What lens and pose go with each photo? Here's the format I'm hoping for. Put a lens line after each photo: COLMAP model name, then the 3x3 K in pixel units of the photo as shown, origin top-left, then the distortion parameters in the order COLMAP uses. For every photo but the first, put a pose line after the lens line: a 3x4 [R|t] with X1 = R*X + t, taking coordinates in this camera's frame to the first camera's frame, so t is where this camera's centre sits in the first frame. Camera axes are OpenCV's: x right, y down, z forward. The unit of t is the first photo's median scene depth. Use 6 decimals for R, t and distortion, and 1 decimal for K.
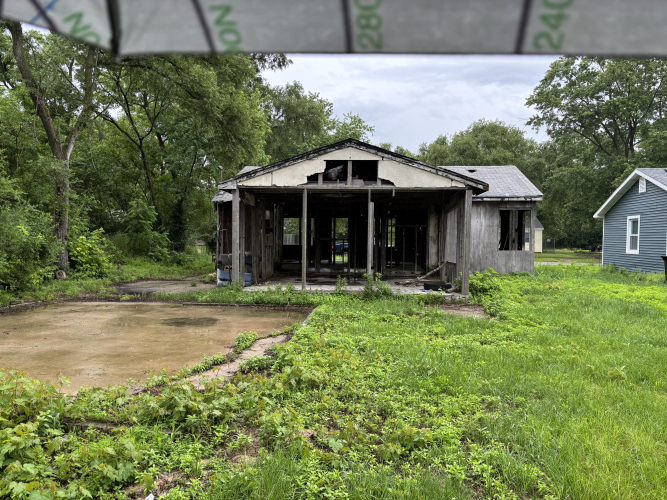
lens RADIAL K [[504.0, 0, 335.0], [0, 504.0, 257.0], [0, 0, 1]] dist [0.052624, -0.055736]
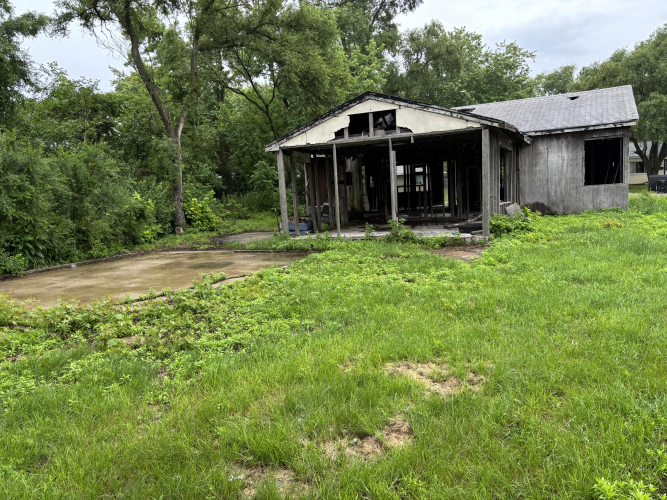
lens RADIAL K [[504.0, 0, 335.1], [0, 504.0, 249.0], [0, 0, 1]] dist [0.052624, -0.055736]
pose [[0.932331, -0.023363, -0.360850, 0.263782], [0.055530, 0.995324, 0.079032, 0.003712], [0.357317, -0.093723, 0.929269, -0.027858]]
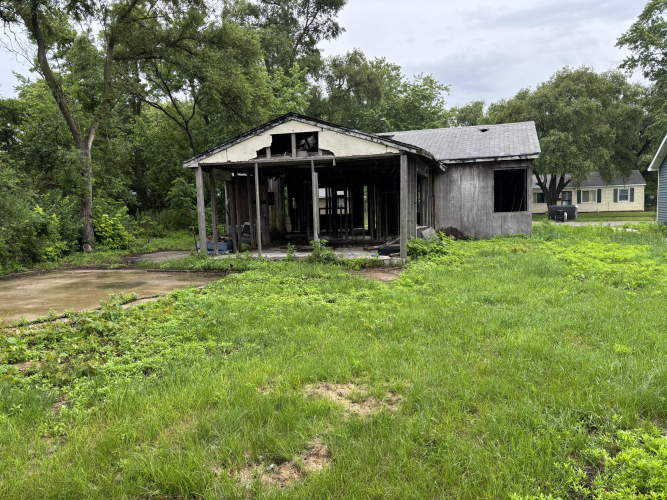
lens RADIAL K [[504.0, 0, 330.4], [0, 504.0, 259.2], [0, 0, 1]] dist [0.052624, -0.055736]
pose [[0.975169, -0.018035, -0.220726, 0.262501], [0.032617, 0.997506, 0.062600, 0.005685], [0.219046, -0.068245, 0.973325, -0.022596]]
